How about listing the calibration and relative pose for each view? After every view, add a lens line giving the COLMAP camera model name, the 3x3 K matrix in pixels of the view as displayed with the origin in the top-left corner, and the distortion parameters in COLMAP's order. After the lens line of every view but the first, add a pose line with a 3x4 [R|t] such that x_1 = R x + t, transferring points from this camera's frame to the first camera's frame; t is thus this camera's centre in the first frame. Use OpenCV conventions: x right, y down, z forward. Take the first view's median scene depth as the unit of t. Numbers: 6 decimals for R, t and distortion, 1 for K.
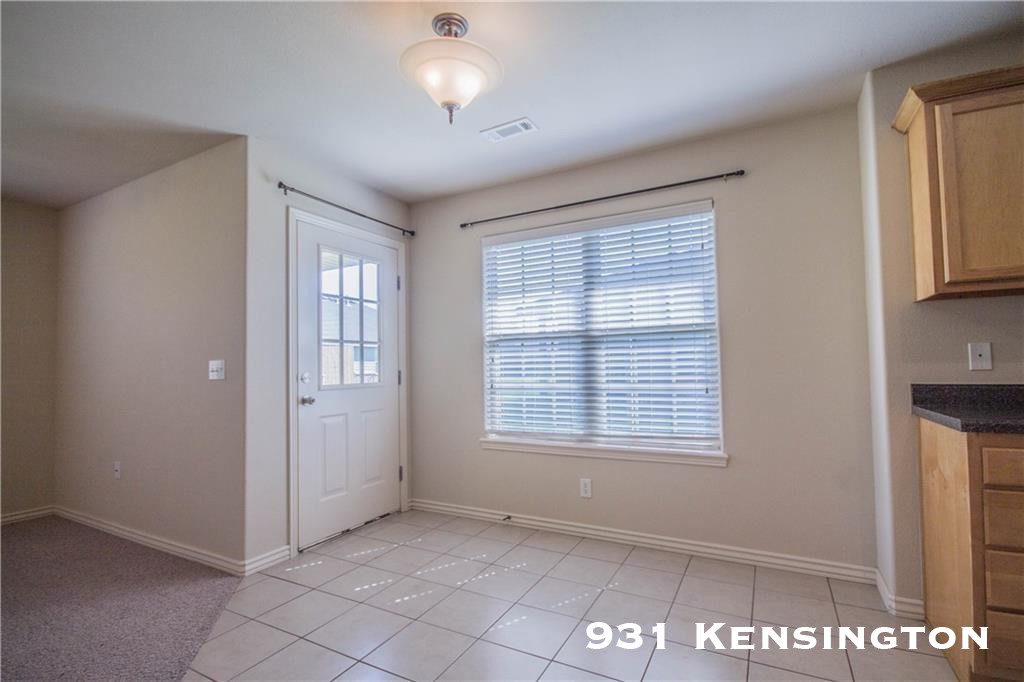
lens RADIAL K [[469.2, 0, 513.5], [0, 469.2, 355.9], [0, 0, 1]] dist [-0.001031, -0.001350]
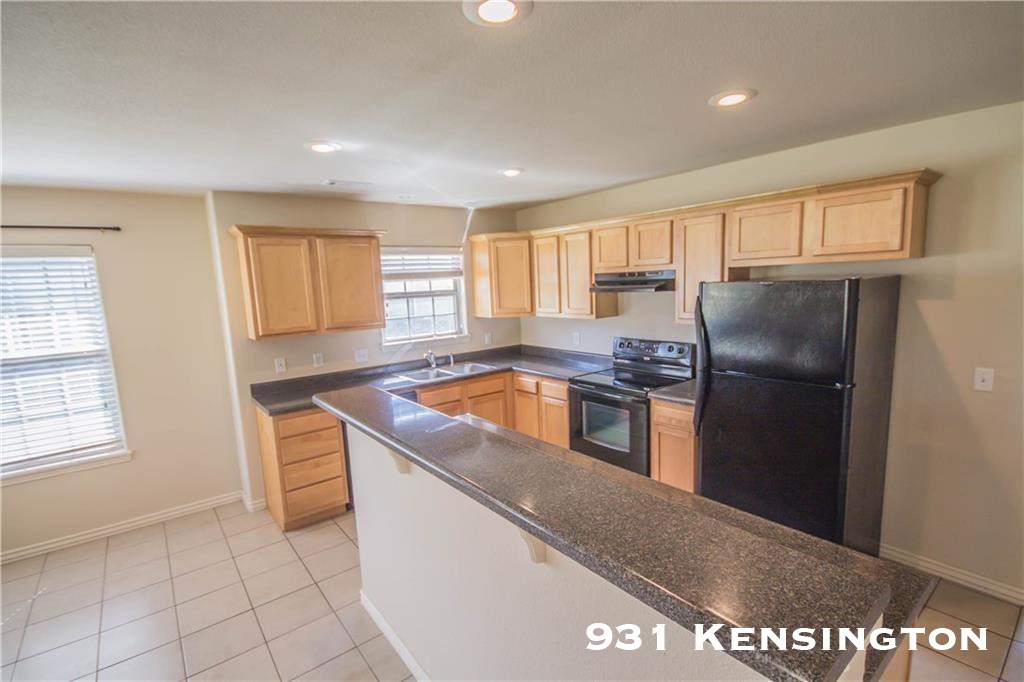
lens RADIAL K [[469.2, 0, 513.5], [0, 469.2, 355.9], [0, 0, 1]] dist [-0.001031, -0.001350]
pose [[0.375107, -0.131440, 0.917616, -0.309975], [-0.001091, 0.989833, 0.142230, -0.240812], [-0.926981, -0.054353, 0.371150, -0.458595]]
